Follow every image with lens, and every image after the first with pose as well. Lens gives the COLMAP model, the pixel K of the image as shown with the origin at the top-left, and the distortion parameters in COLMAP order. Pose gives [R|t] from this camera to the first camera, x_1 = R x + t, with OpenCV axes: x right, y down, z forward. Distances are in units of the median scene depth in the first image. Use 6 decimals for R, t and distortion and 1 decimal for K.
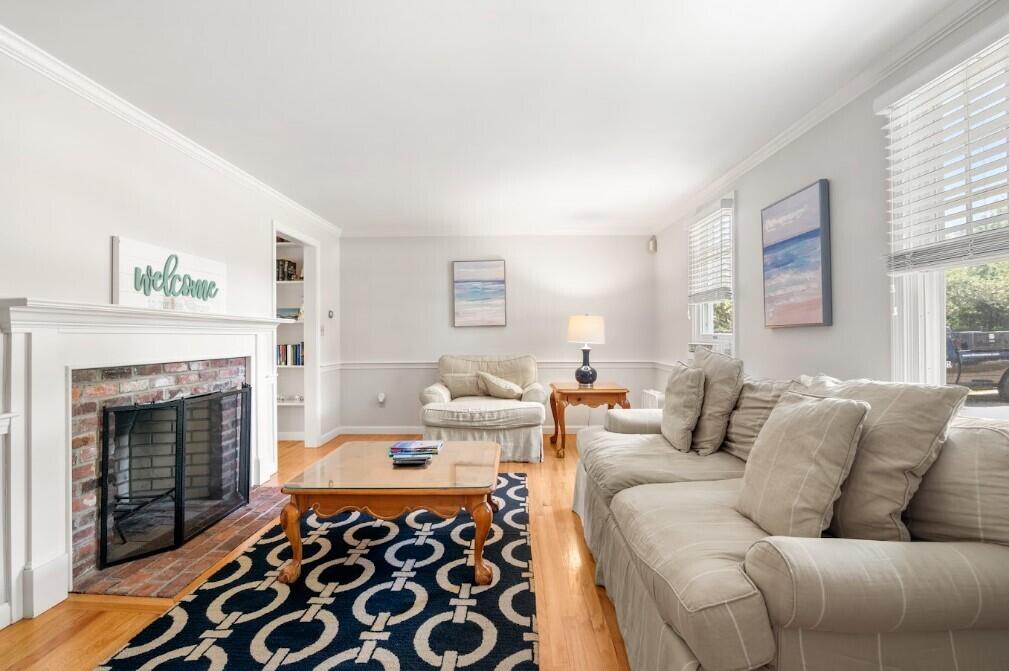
lens RADIAL K [[479.6, 0, 499.4], [0, 479.6, 330.8], [0, 0, 1]] dist [-0.021564, 0.000579]
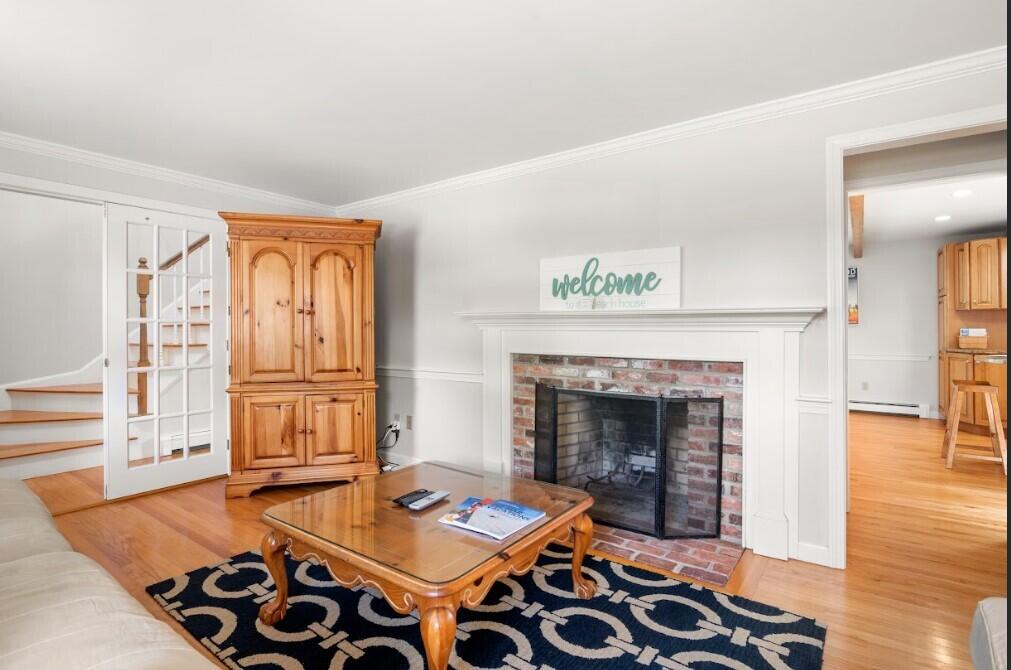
lens RADIAL K [[480.6, 0, 499.4], [0, 480.6, 331.8], [0, 0, 1]] dist [-0.021564, 0.000579]
pose [[-0.559725, 0.005208, -0.828662, 0.357010], [0.006995, 0.999974, 0.001560, 0.006086], [0.828649, -0.004923, -0.559747, 1.459712]]
